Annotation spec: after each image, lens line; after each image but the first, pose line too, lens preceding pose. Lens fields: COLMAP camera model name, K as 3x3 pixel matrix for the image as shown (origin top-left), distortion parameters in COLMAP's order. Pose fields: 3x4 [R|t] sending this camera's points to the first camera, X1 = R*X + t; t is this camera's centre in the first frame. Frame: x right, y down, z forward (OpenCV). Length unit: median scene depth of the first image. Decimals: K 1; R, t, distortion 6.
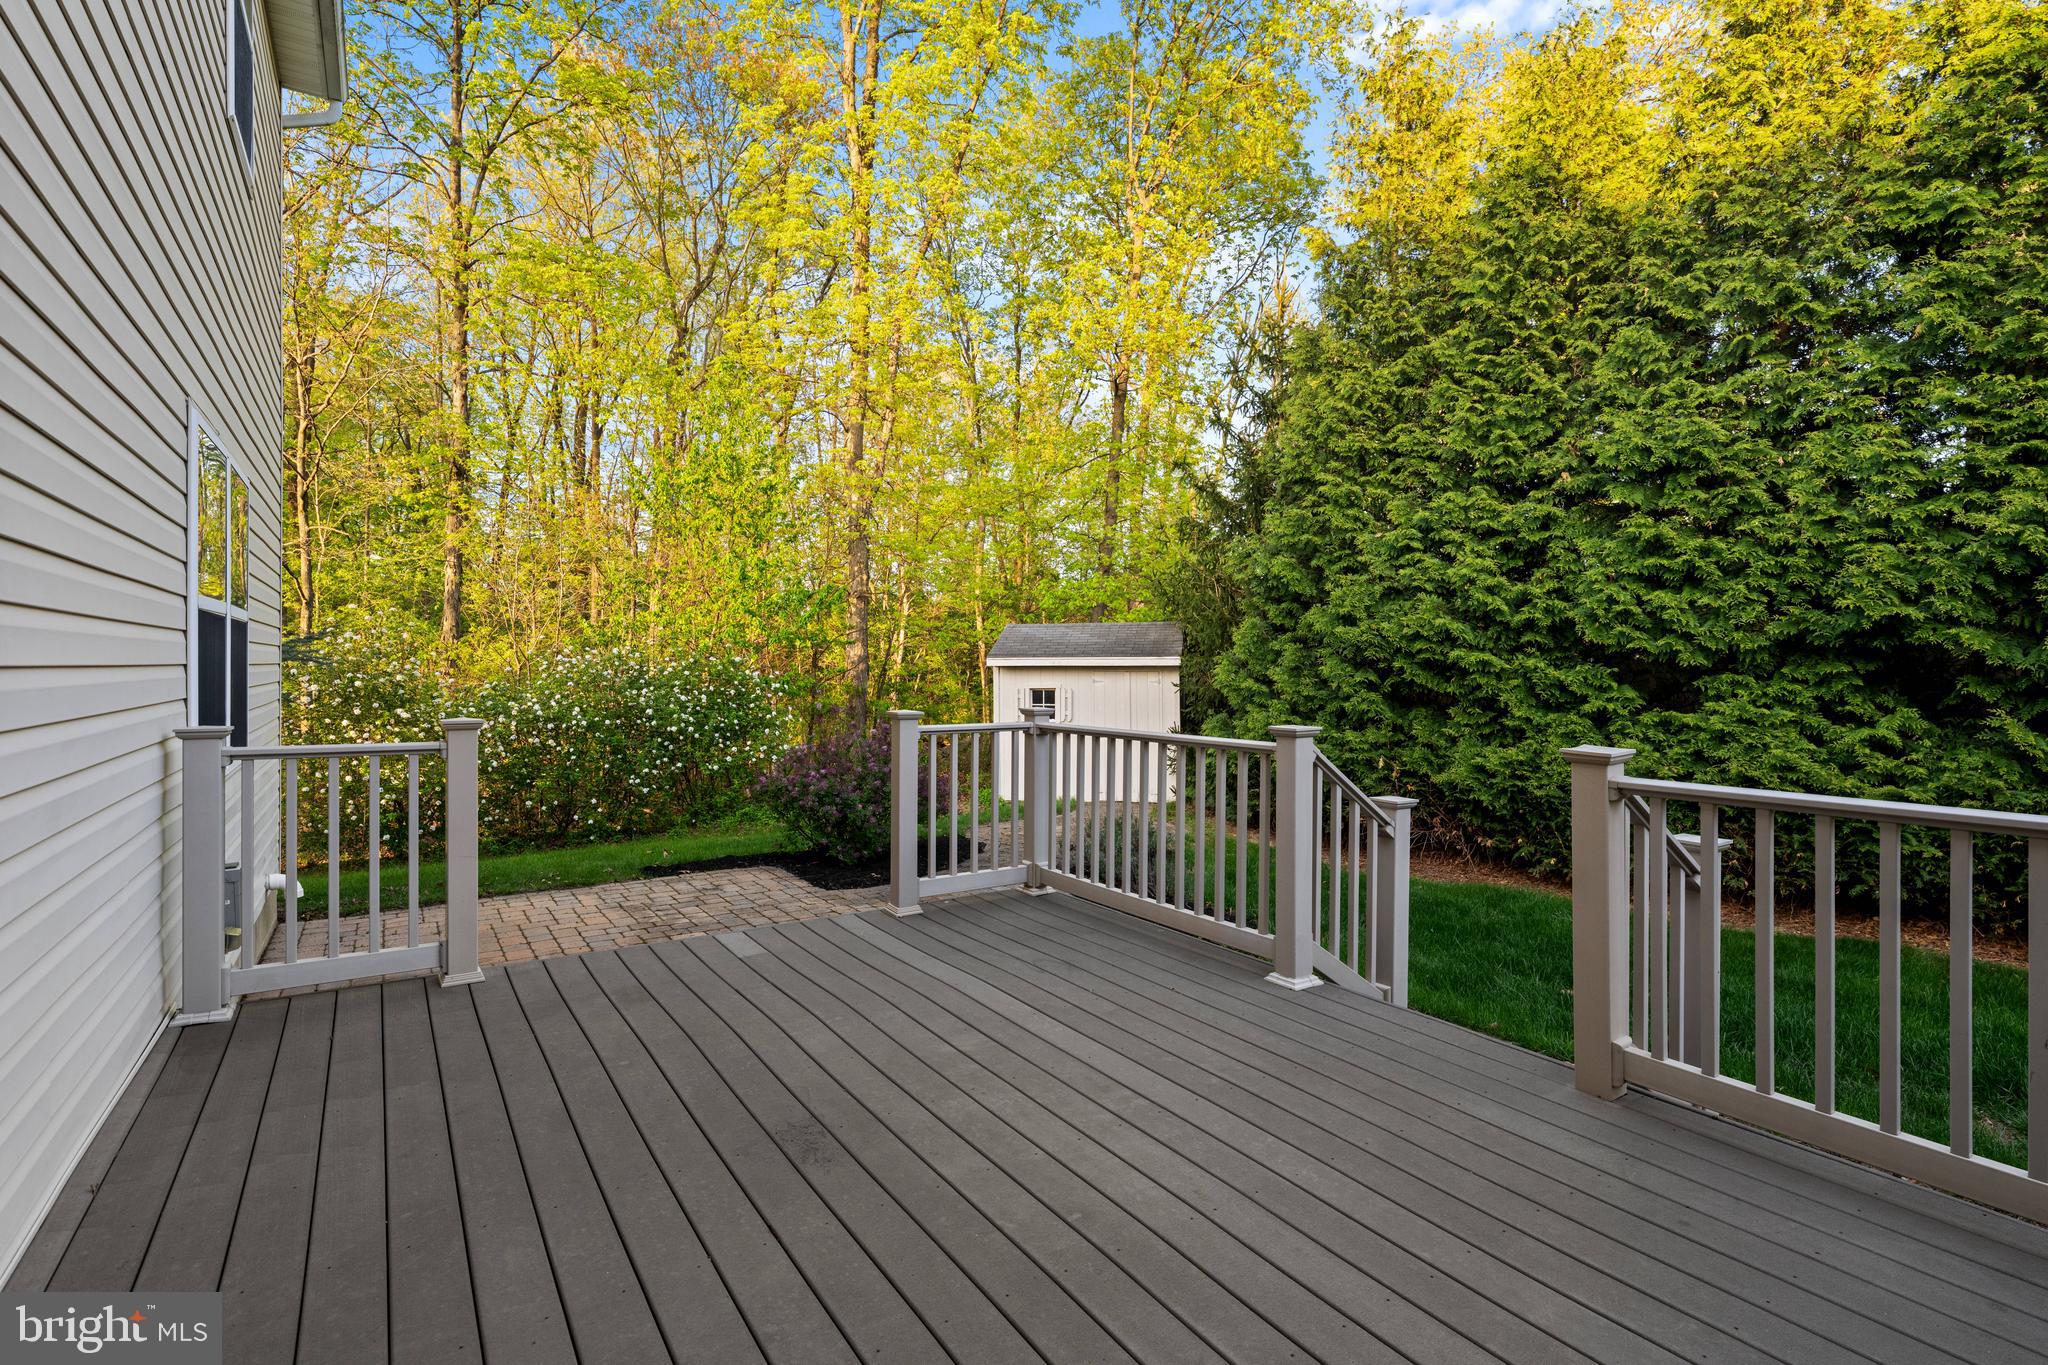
lens RADIAL K [[962.2, 0, 1027.4], [0, 962.2, 678.0], [0, 0, 1]] dist [-0.001367, -0.000078]
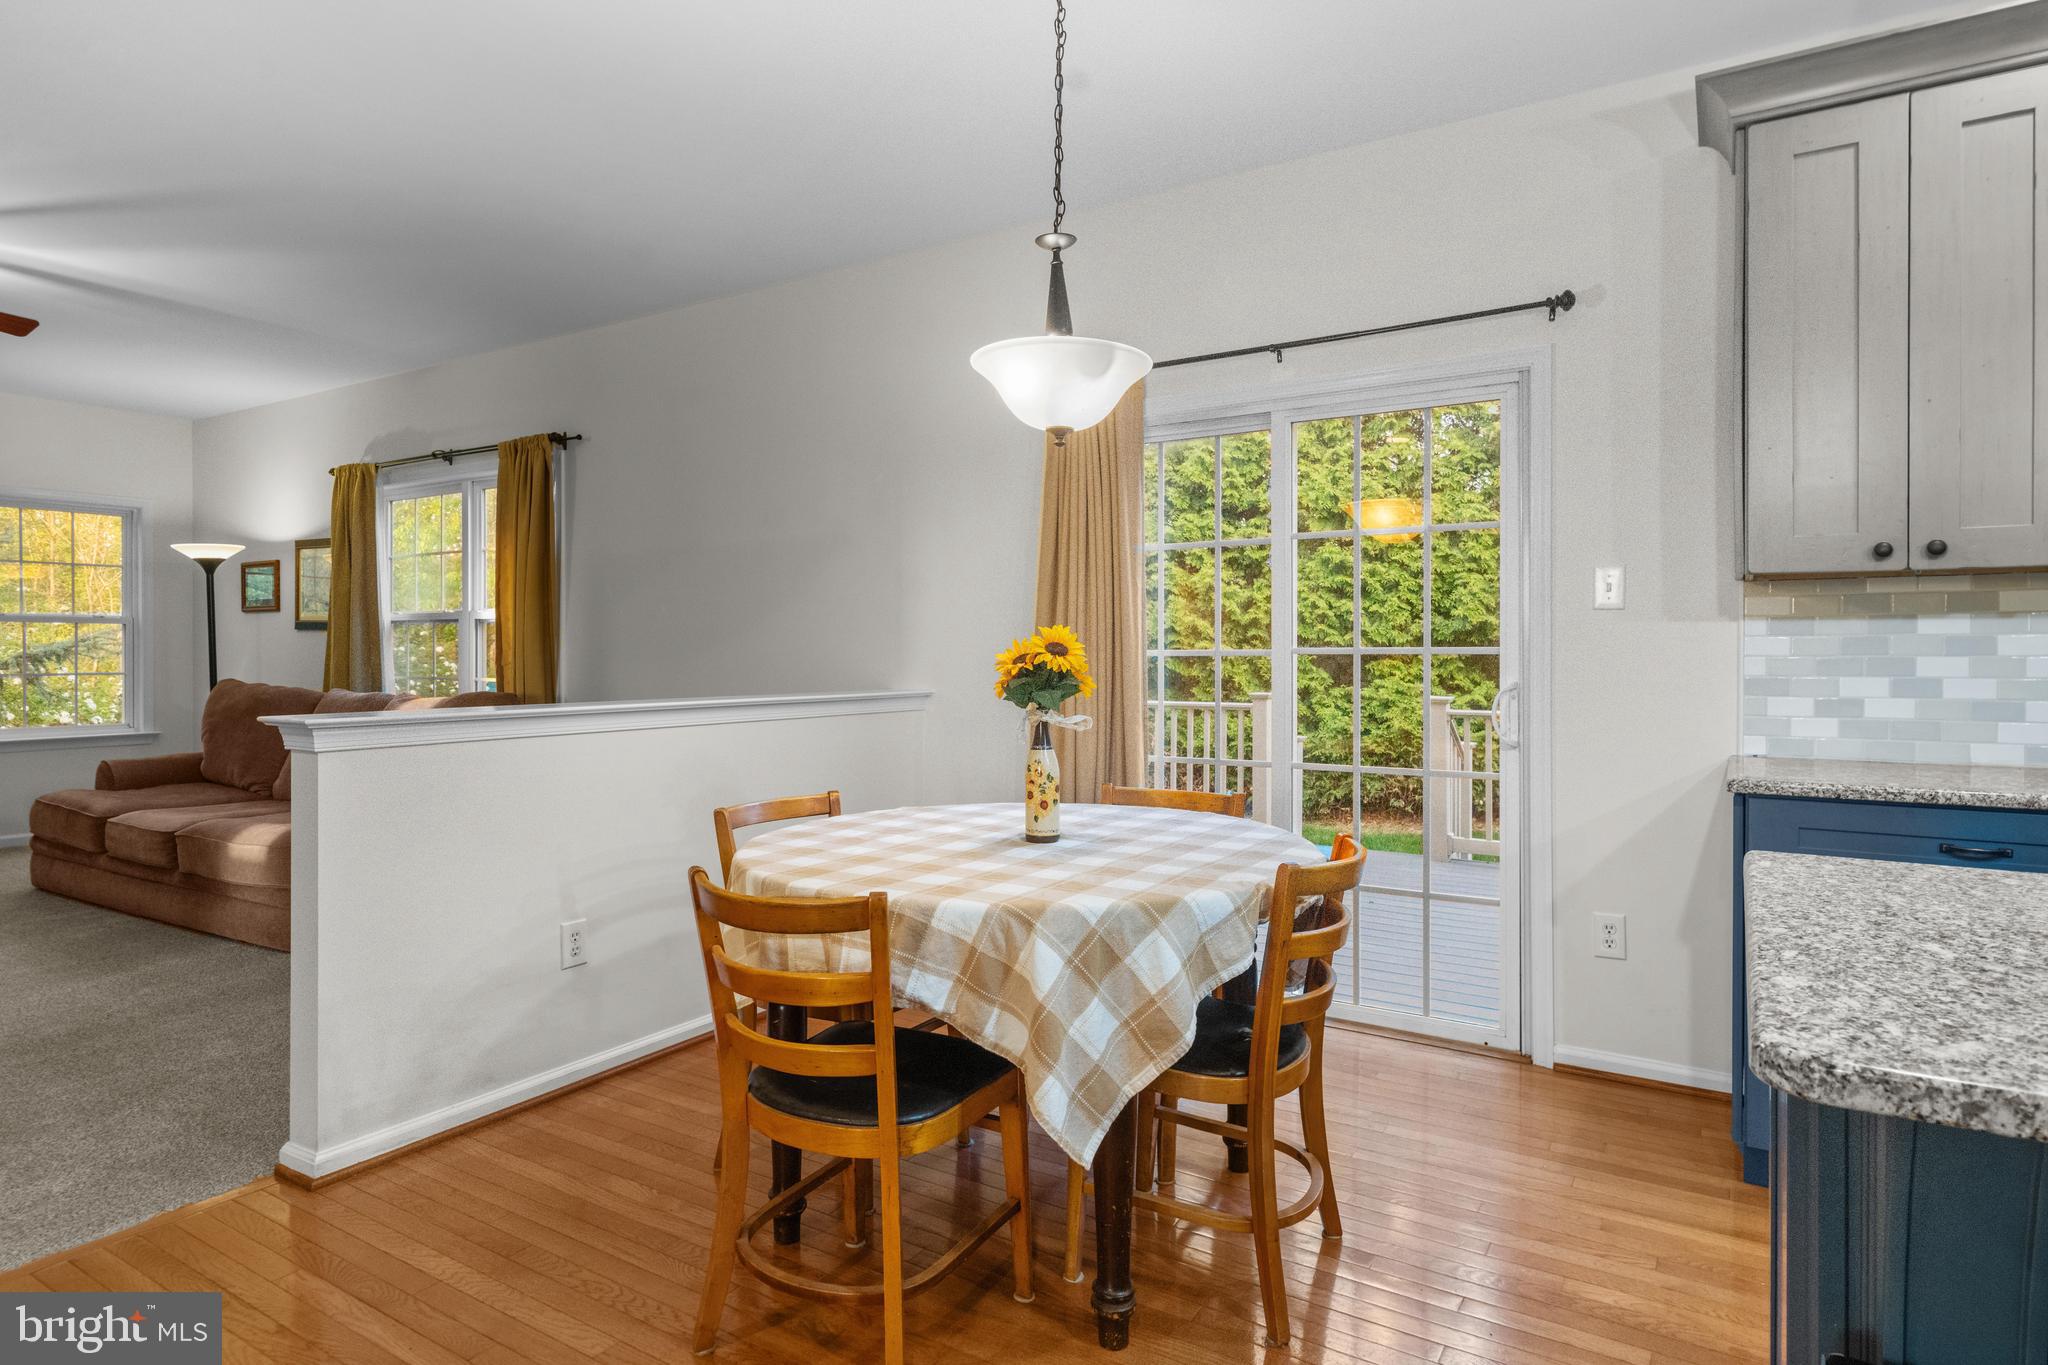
lens RADIAL K [[1161.6, 0, 1022.3], [0, 1161.6, 657.2], [0, 0, 1]] dist [0.022028, -0.000349]
pose [[0.915032, -0.007433, 0.403313, -0.441223], [0.010141, 0.999938, -0.004579, -0.005258], [-0.403254, 0.008280, 0.915051, -0.343878]]
